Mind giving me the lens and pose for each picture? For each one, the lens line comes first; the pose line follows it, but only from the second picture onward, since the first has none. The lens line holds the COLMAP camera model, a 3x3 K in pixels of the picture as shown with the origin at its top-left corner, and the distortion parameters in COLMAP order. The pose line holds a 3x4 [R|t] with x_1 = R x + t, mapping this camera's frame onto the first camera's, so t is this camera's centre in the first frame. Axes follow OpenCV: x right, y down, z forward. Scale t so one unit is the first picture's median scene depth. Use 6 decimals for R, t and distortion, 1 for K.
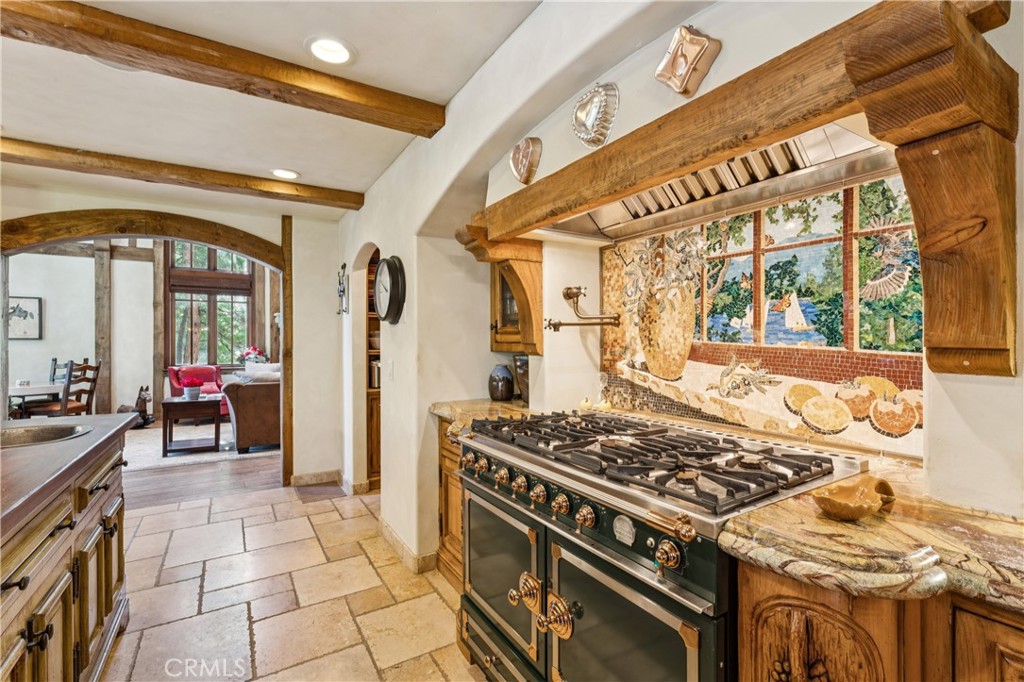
lens RADIAL K [[463.0, 0, 515.5], [0, 463.0, 341.1], [0, 0, 1]] dist [-0.005462, 0.000693]
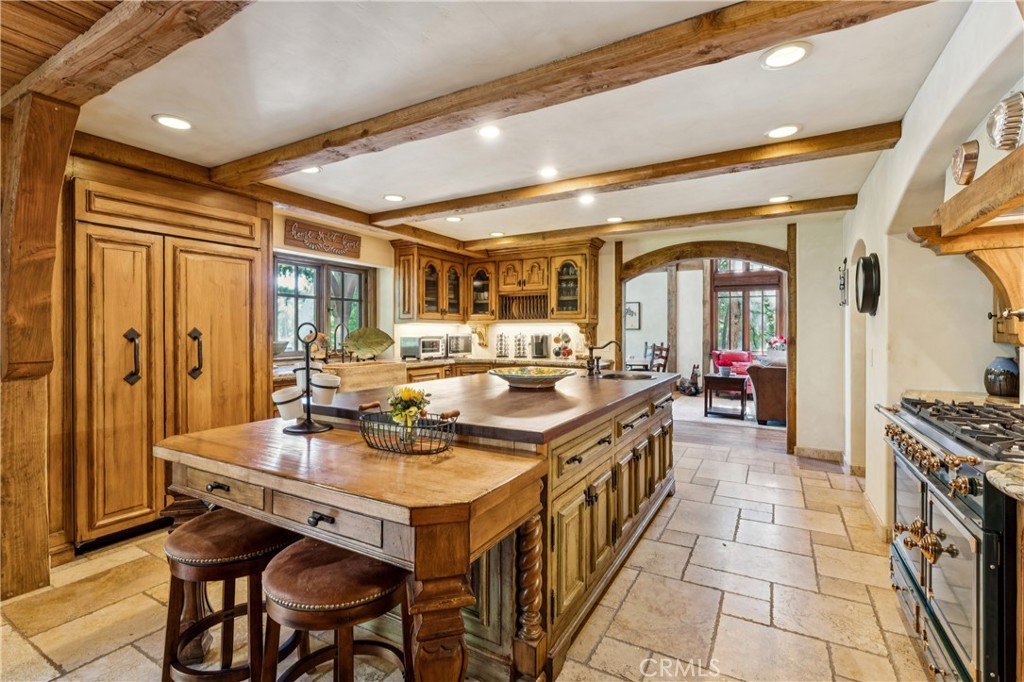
lens RADIAL K [[463.0, 0, 510.2], [0, 463.0, 333.3], [0, 0, 1]] dist [-0.005462, 0.000693]
pose [[0.476856, 0.005816, -0.878962, 0.359201], [-0.001048, 0.999981, 0.006048, -0.000539], [0.878981, -0.001963, 0.476853, -0.341824]]
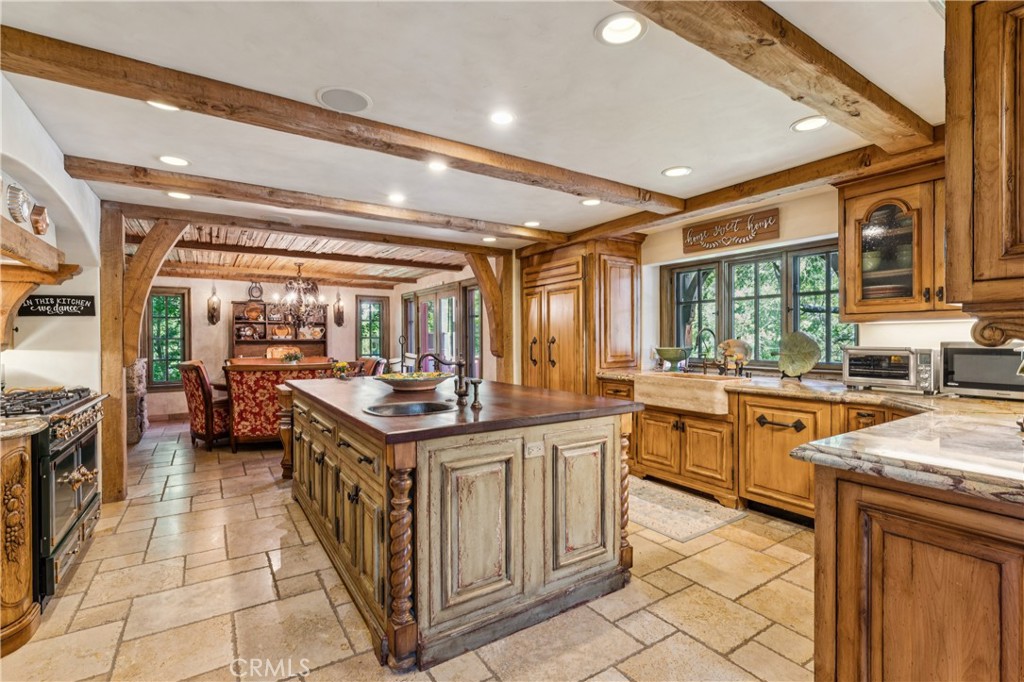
lens RADIAL K [[463.0, 0, 510.9], [0, 463.0, 341.1], [0, 0, 1]] dist [-0.005462, 0.000693]
pose [[-0.999589, 0.007545, -0.027651, -0.905808], [0.007413, 0.999961, 0.004877, 0.002838], [0.027686, 0.004670, -0.999606, 1.606558]]
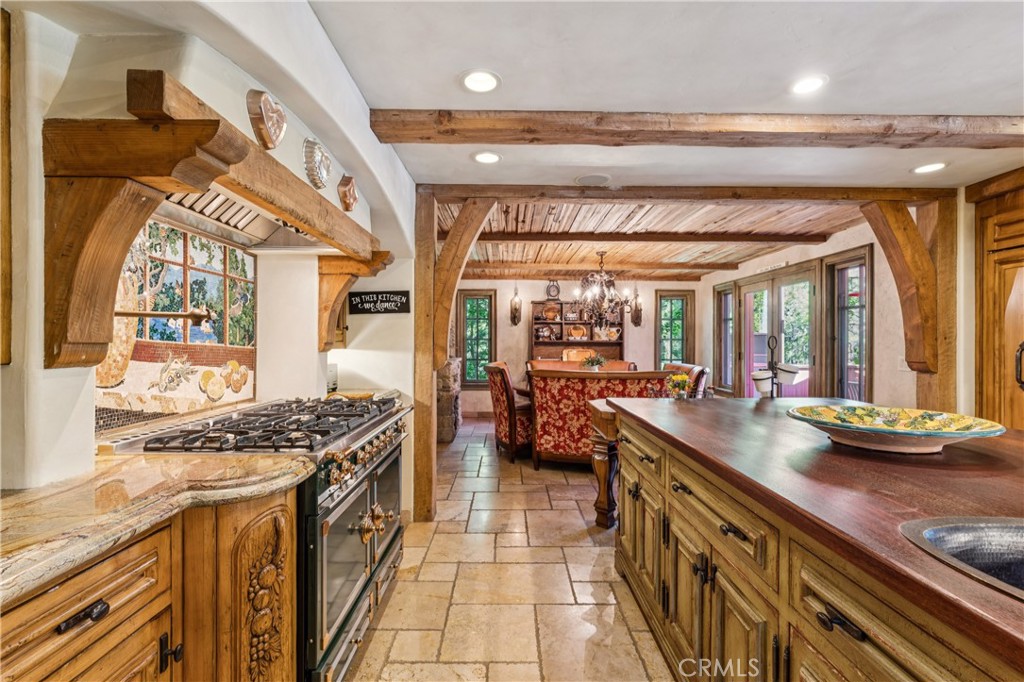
lens RADIAL K [[463.0, 0, 519.2], [0, 463.0, 338.0], [0, 0, 1]] dist [-0.005462, 0.000693]
pose [[-0.864050, 0.003458, 0.503394, -0.615772], [-0.001032, 0.999962, -0.008642, 0.003374], [-0.503405, -0.007986, -0.864014, 1.168673]]
